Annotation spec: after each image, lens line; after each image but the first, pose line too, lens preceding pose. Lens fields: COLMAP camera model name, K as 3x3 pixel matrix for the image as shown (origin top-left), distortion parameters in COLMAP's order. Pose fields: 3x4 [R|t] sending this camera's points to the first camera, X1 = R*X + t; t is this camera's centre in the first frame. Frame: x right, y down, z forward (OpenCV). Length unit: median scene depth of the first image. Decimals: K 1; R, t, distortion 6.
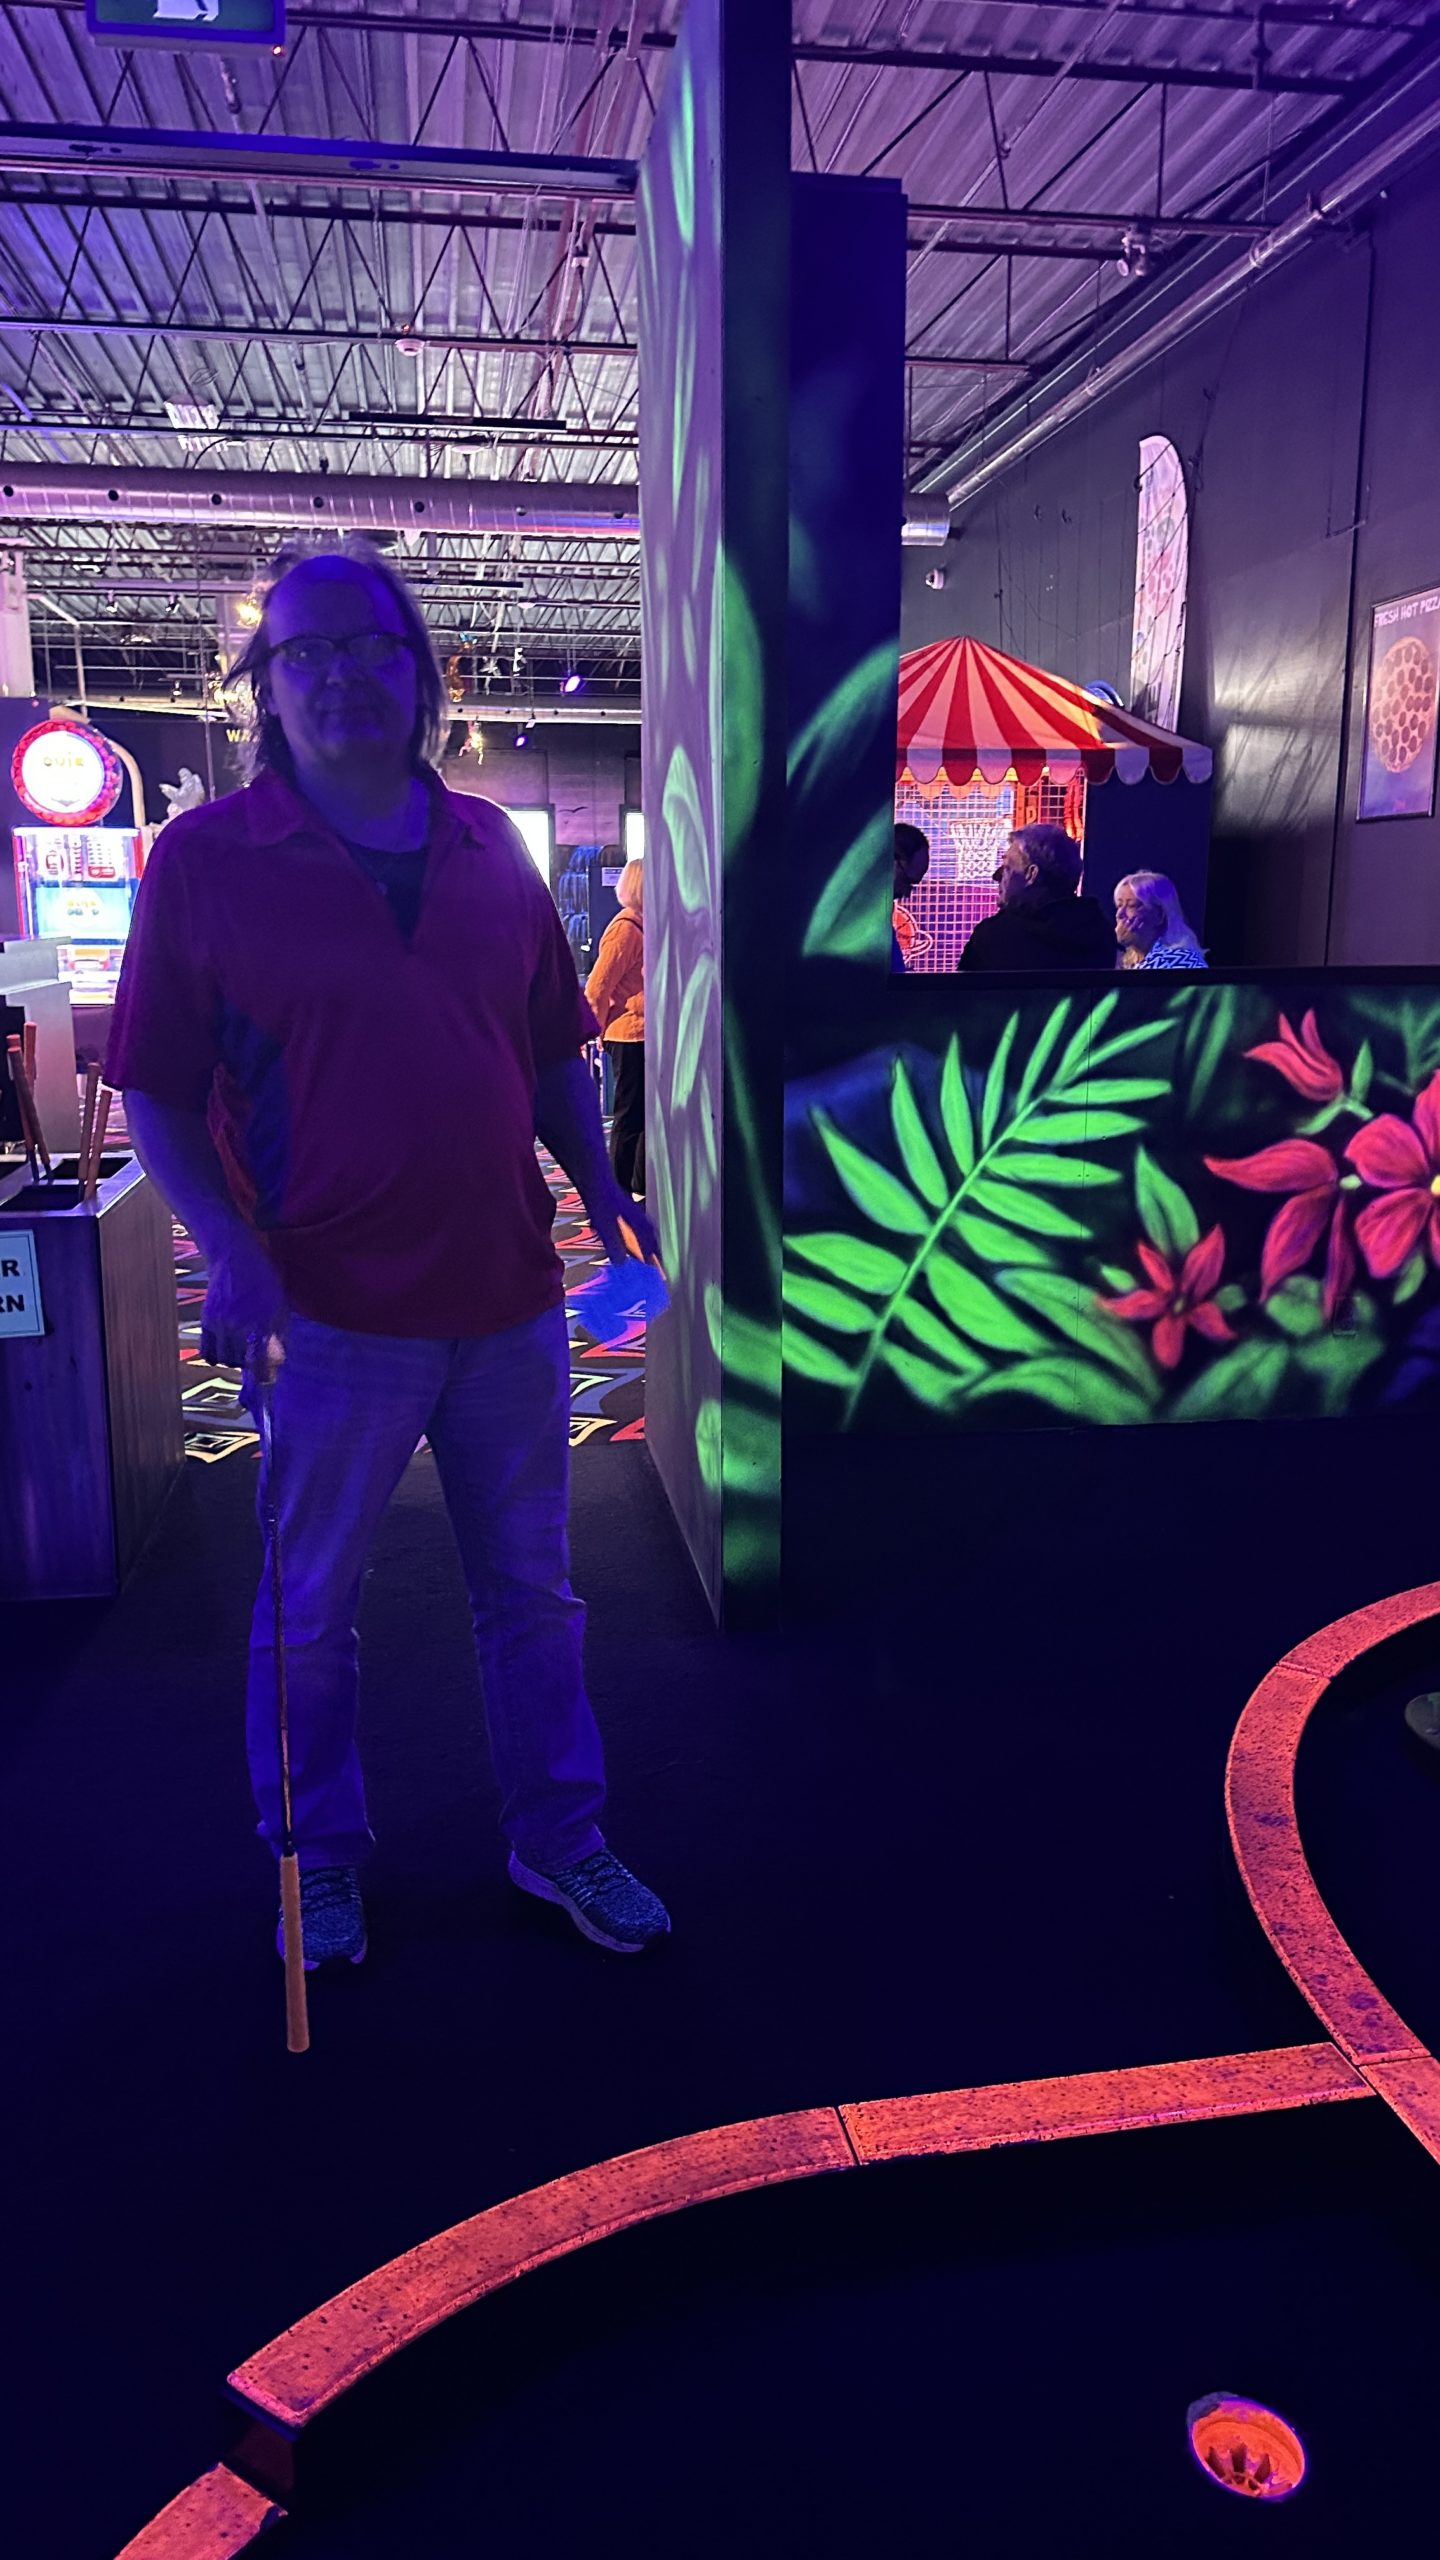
lens RADIAL K [[1785.0, 0, 720.0], [0, 1785.0, 1280.0], [0, 0, 1]] dist [0.116346, -0.076310]
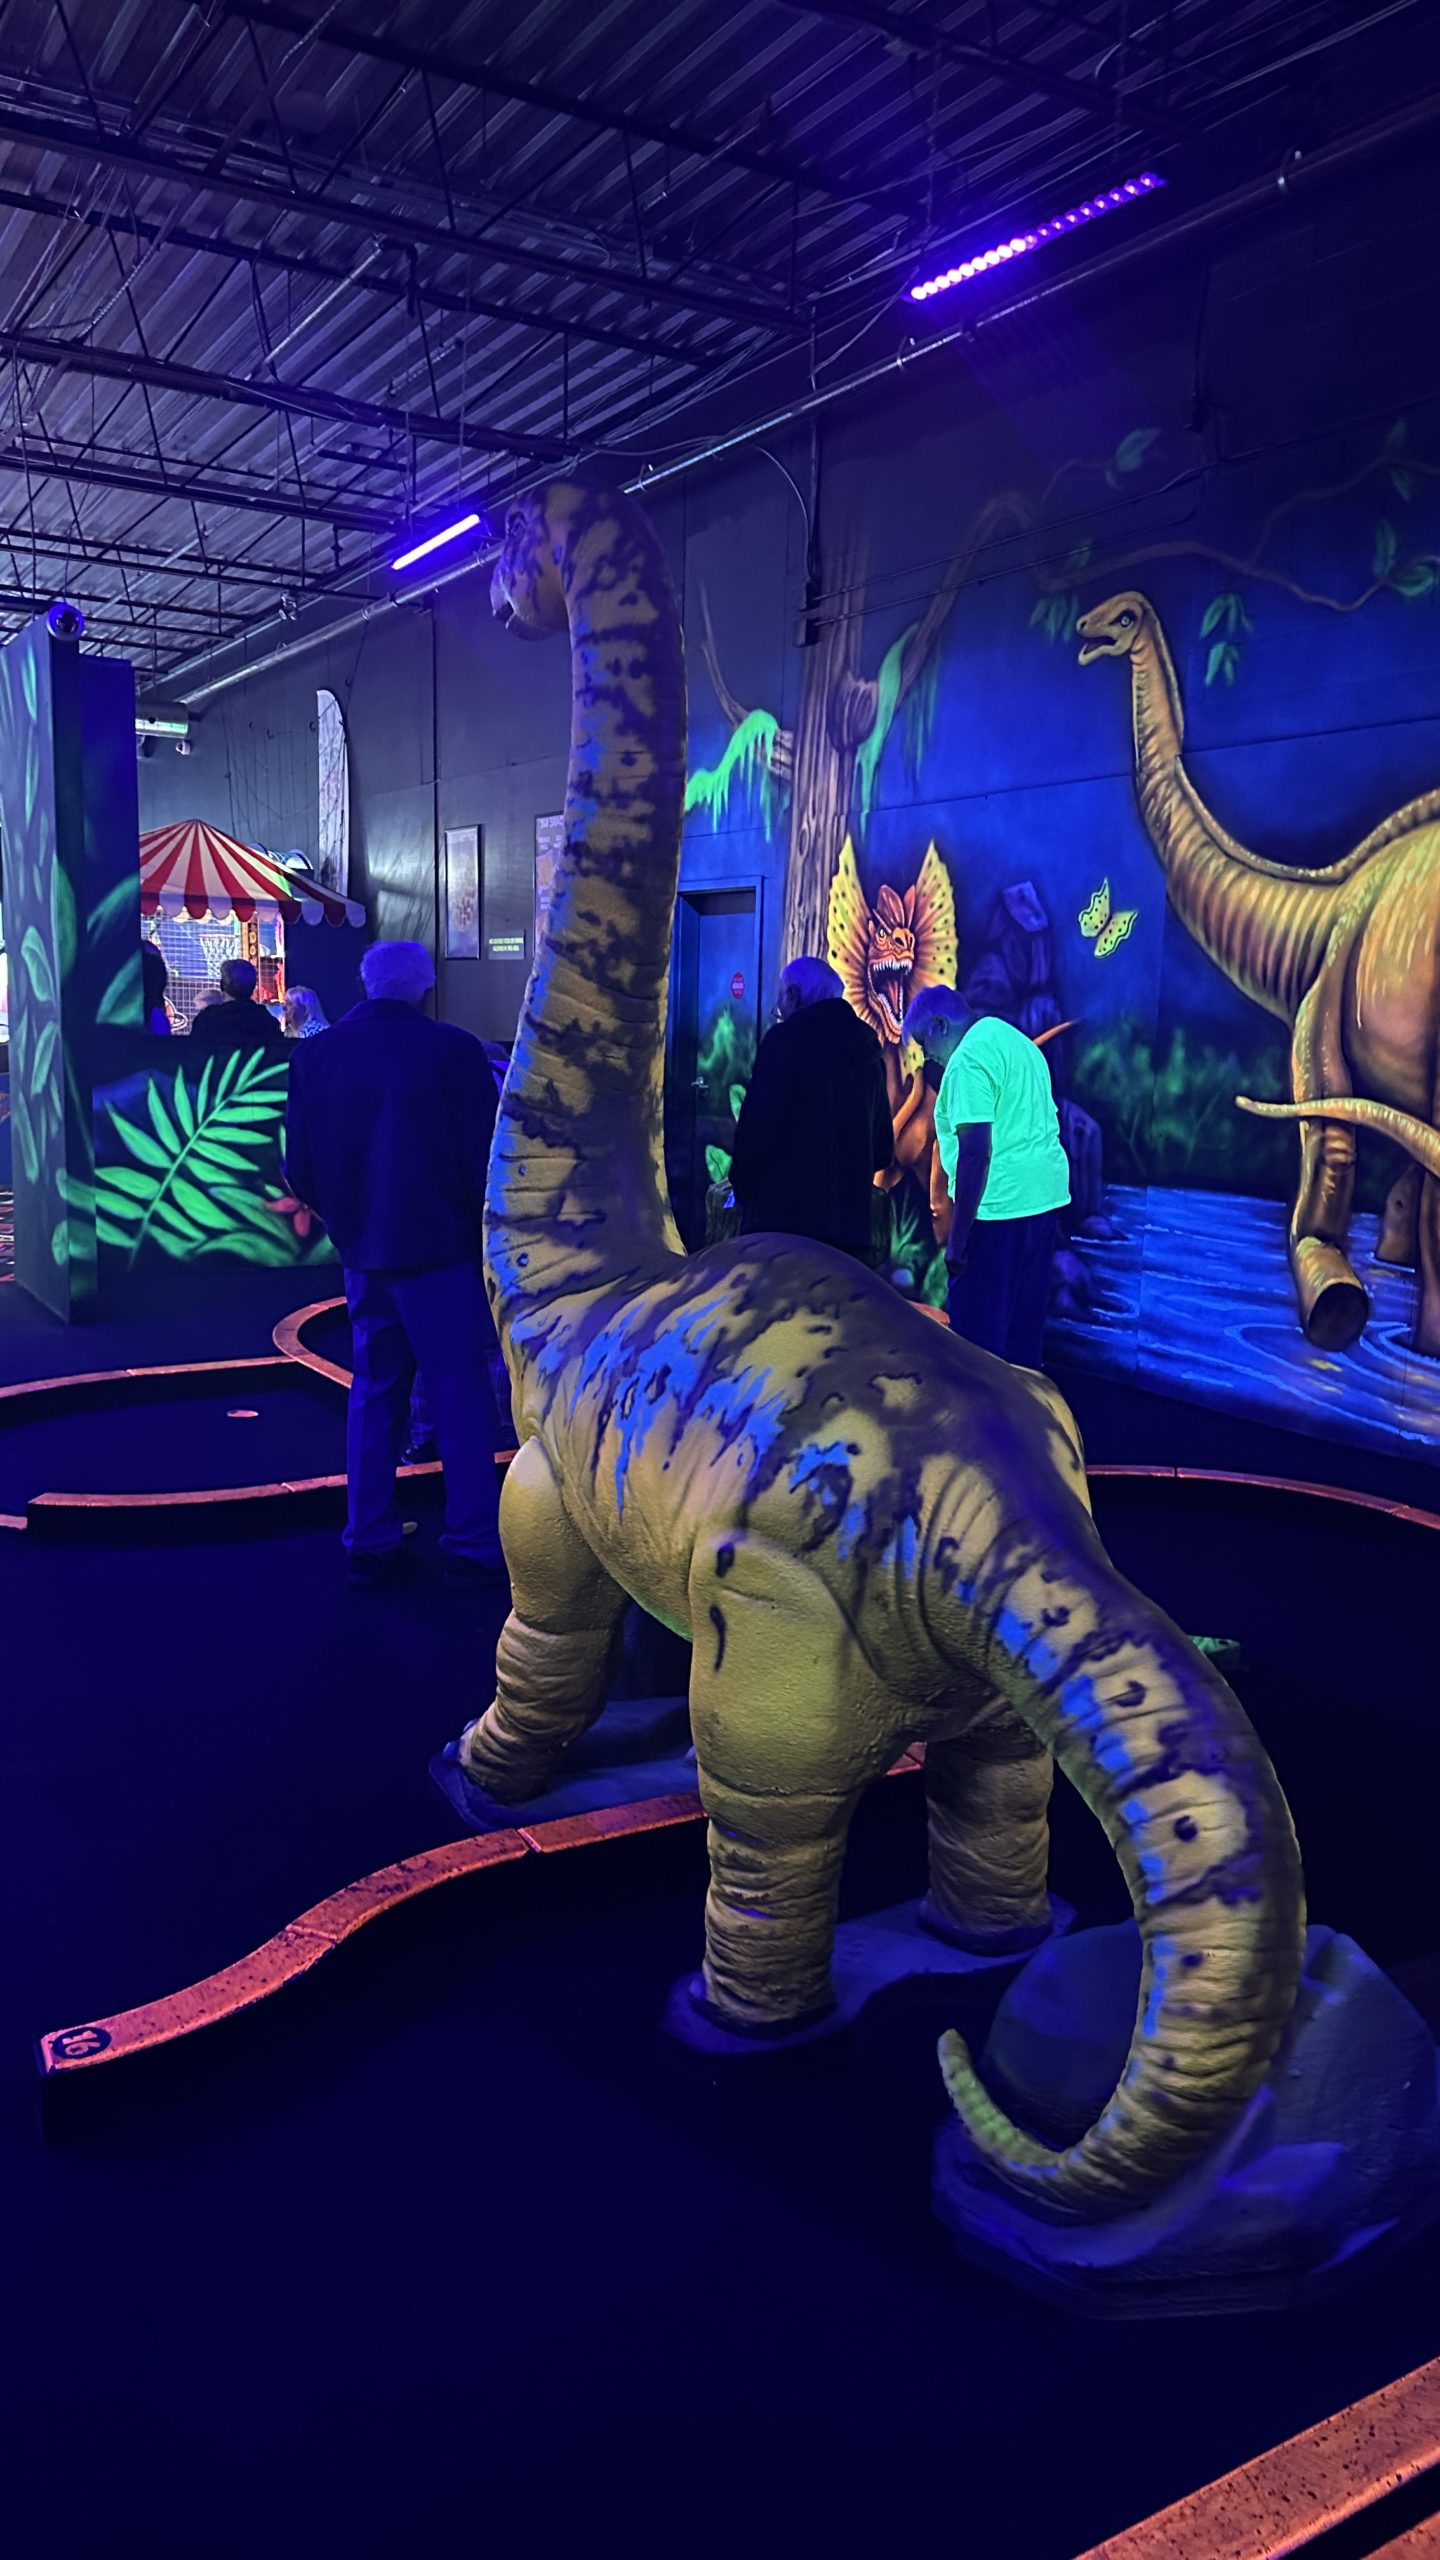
lens RADIAL K [[1775.0, 0, 720.0], [0, 1775.0, 1280.0], [0, 0, 1]] dist [0.162991, -0.306671]
pose [[0.927282, -0.031632, 0.373024, -0.063461], [0.049024, 0.998104, -0.037229, 0.196924], [-0.371139, 0.052809, 0.927074, -1.026111]]
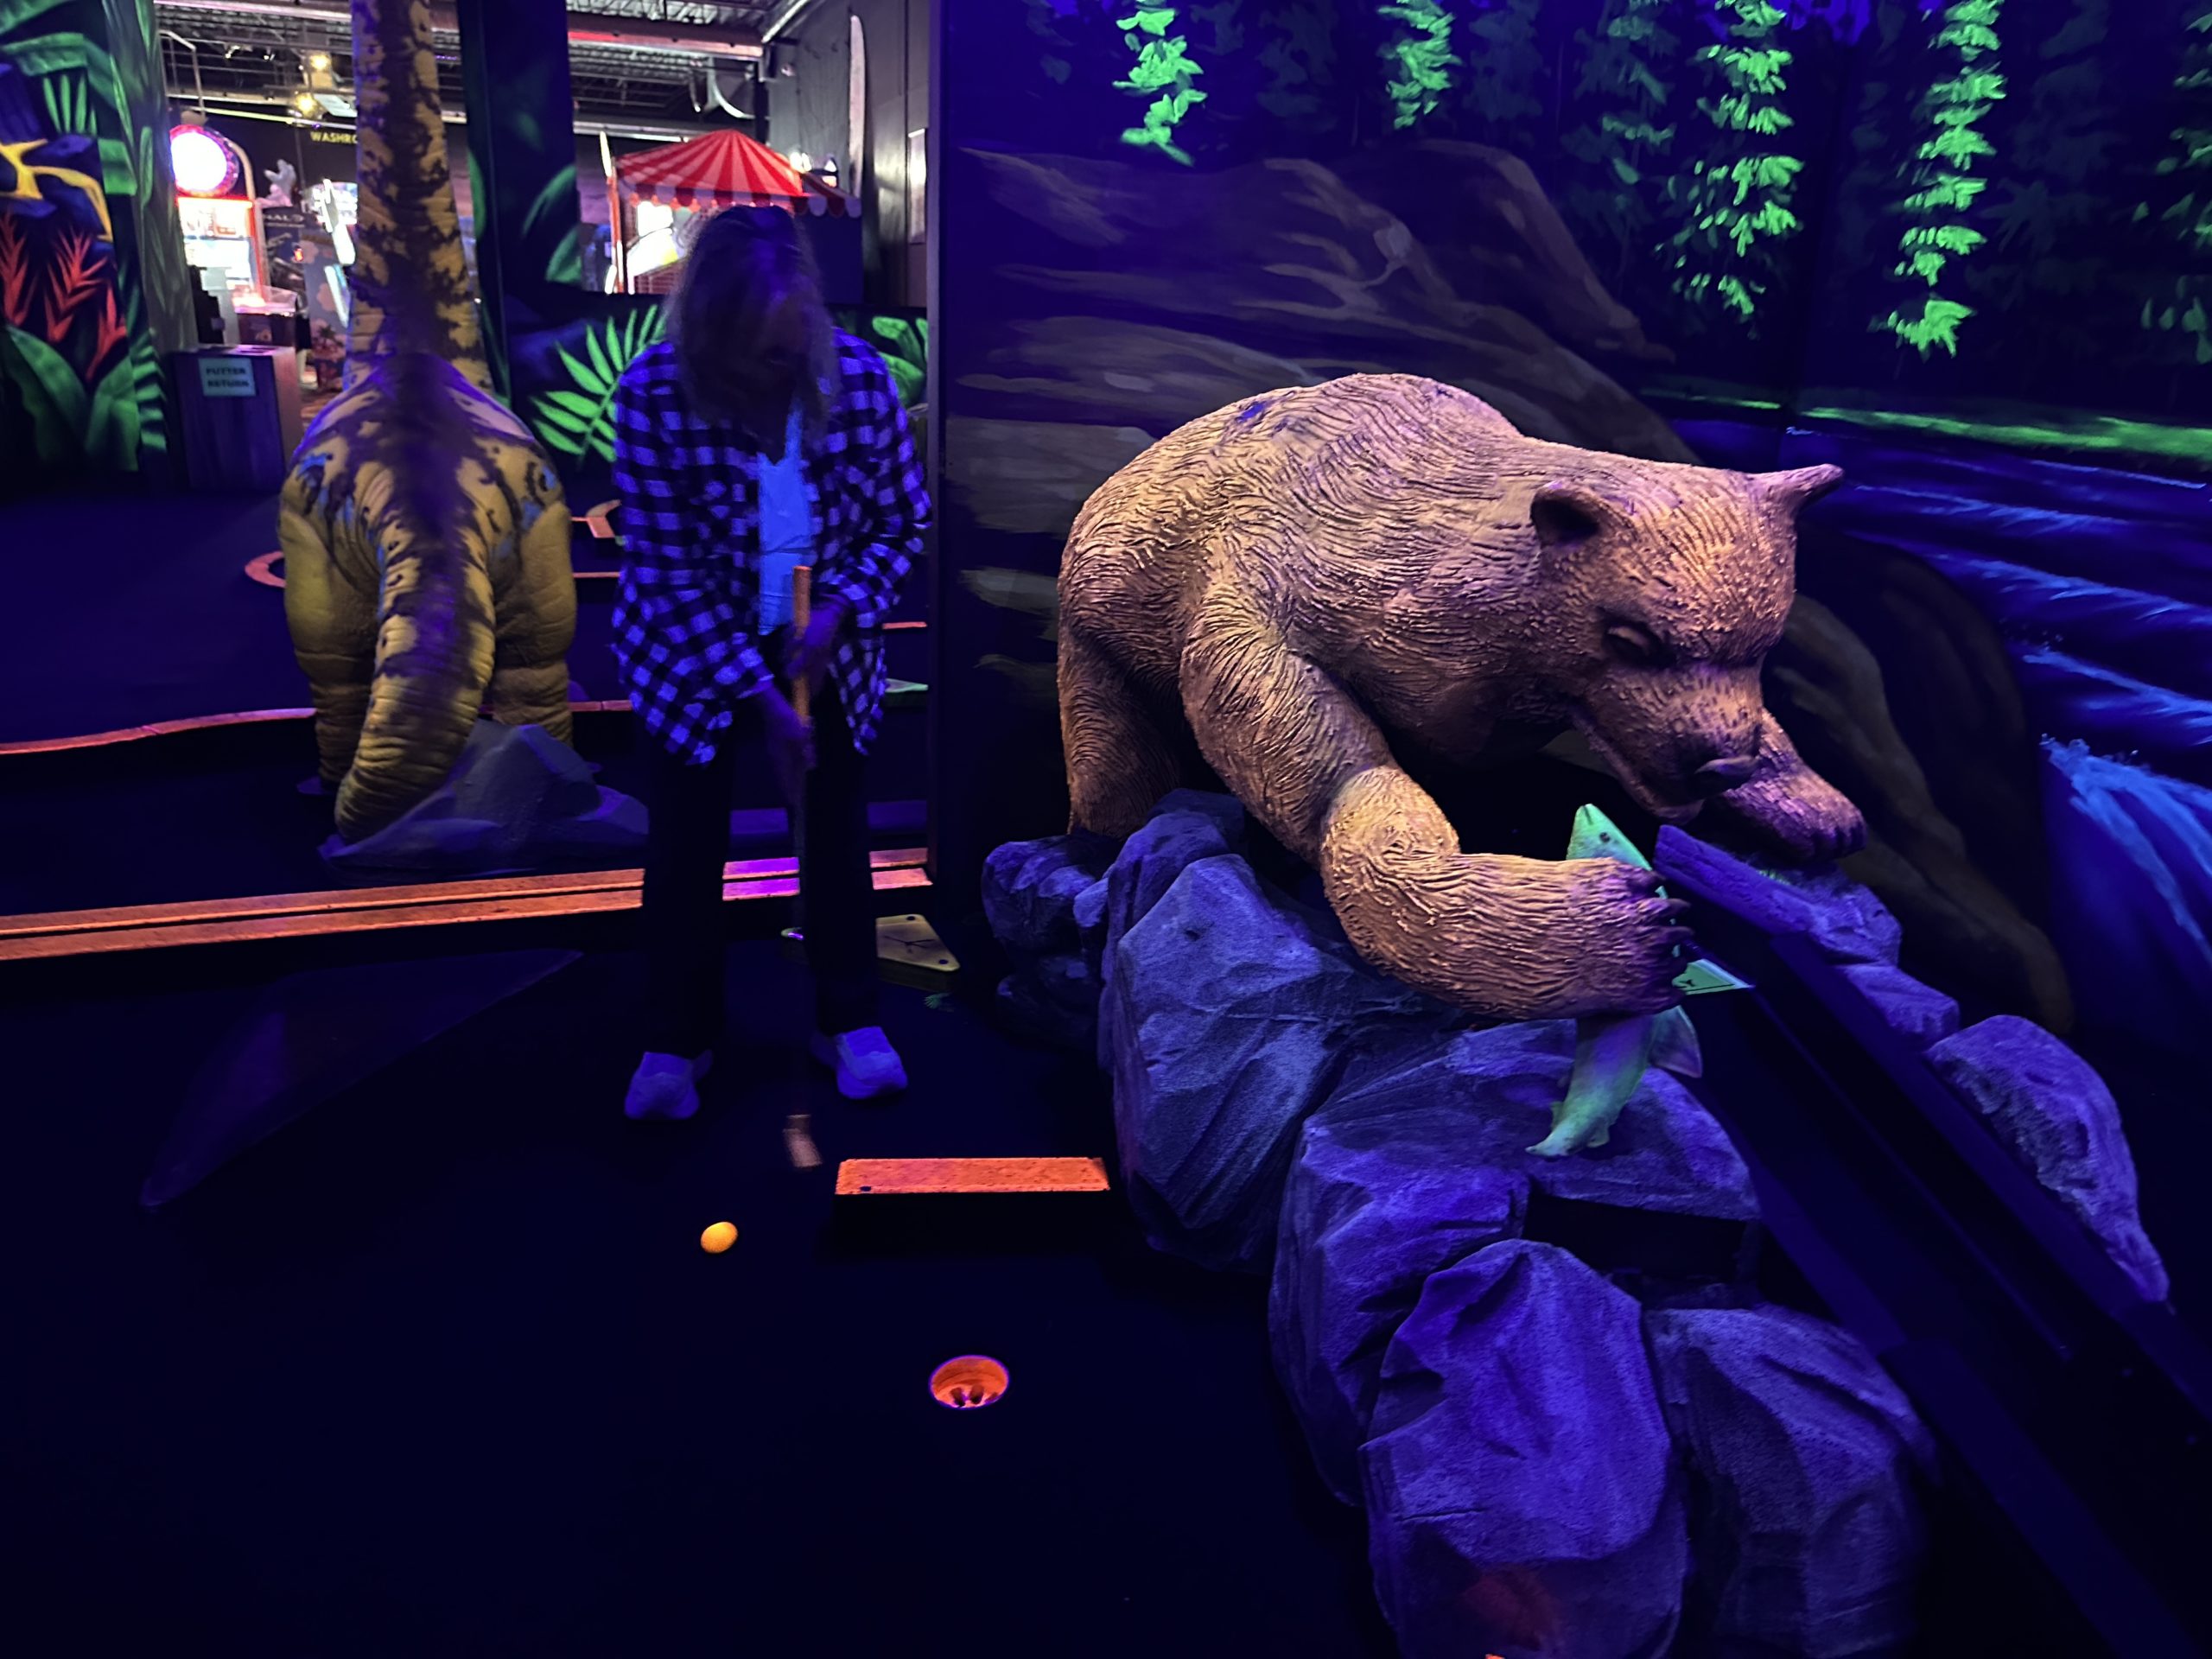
lens RADIAL K [[1541.3, 0, 1106.0], [0, 1541.3, 829.5], [0, 0, 1]] dist [0.052373, -0.071442]
pose [[0.982026, -0.014458, 0.188192, 0.395184], [-0.009480, 0.992025, 0.125680, 0.312629], [-0.188509, -0.125206, 0.974058, -1.431490]]
